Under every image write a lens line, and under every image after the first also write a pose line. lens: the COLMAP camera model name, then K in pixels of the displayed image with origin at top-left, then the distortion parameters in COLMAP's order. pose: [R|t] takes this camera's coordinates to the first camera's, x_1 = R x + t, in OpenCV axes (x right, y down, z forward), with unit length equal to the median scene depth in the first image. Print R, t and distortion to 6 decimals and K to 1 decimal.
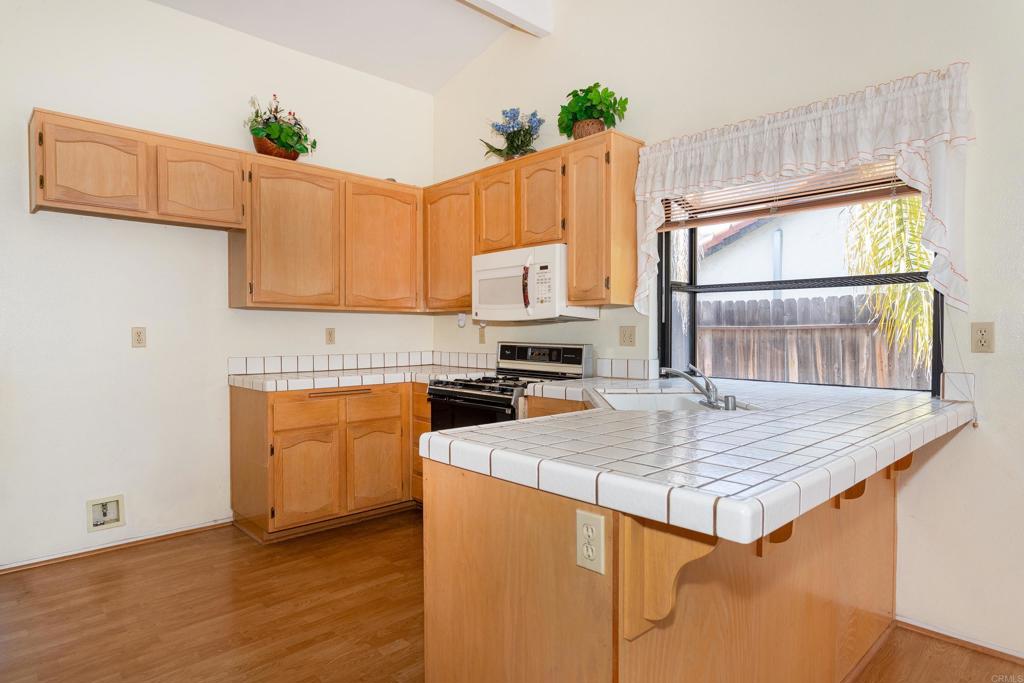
lens RADIAL K [[589.5, 0, 513.1], [0, 589.5, 338.4], [0, 0, 1]] dist [0.000744, 0.001102]
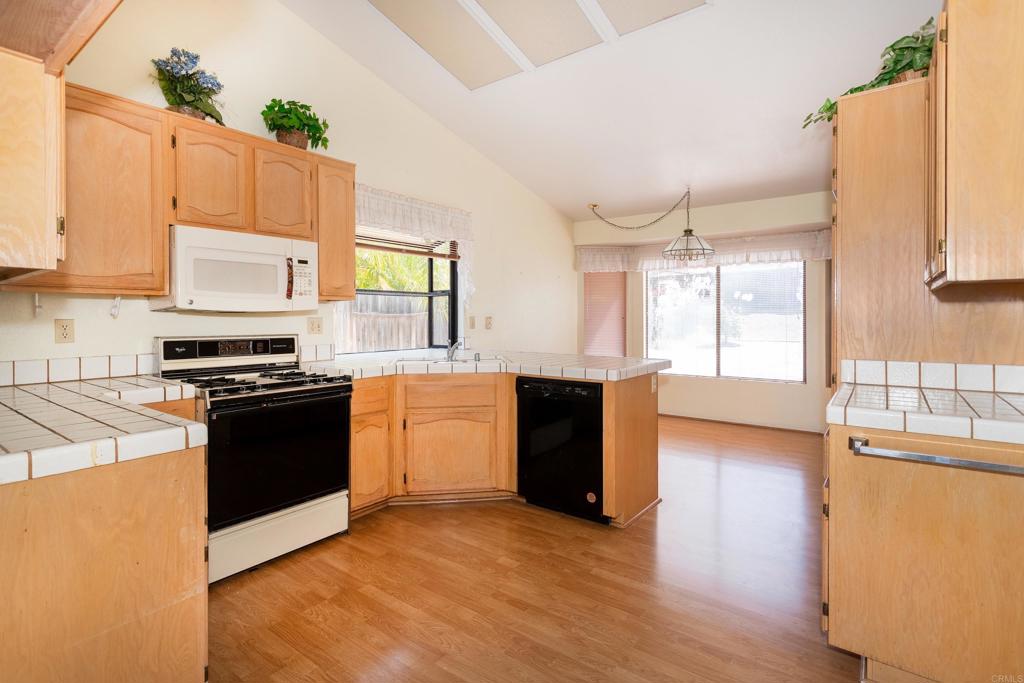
lens RADIAL K [[500.8, 0, 495.4], [0, 500.8, 317.3], [0, 0, 1]] dist [0.004006, 0.000393]
pose [[-0.141324, -0.000959, 0.989963, -0.883504], [0.021297, 0.999765, 0.004009, -0.017266], [-0.989734, 0.021650, -0.141271, 0.797214]]
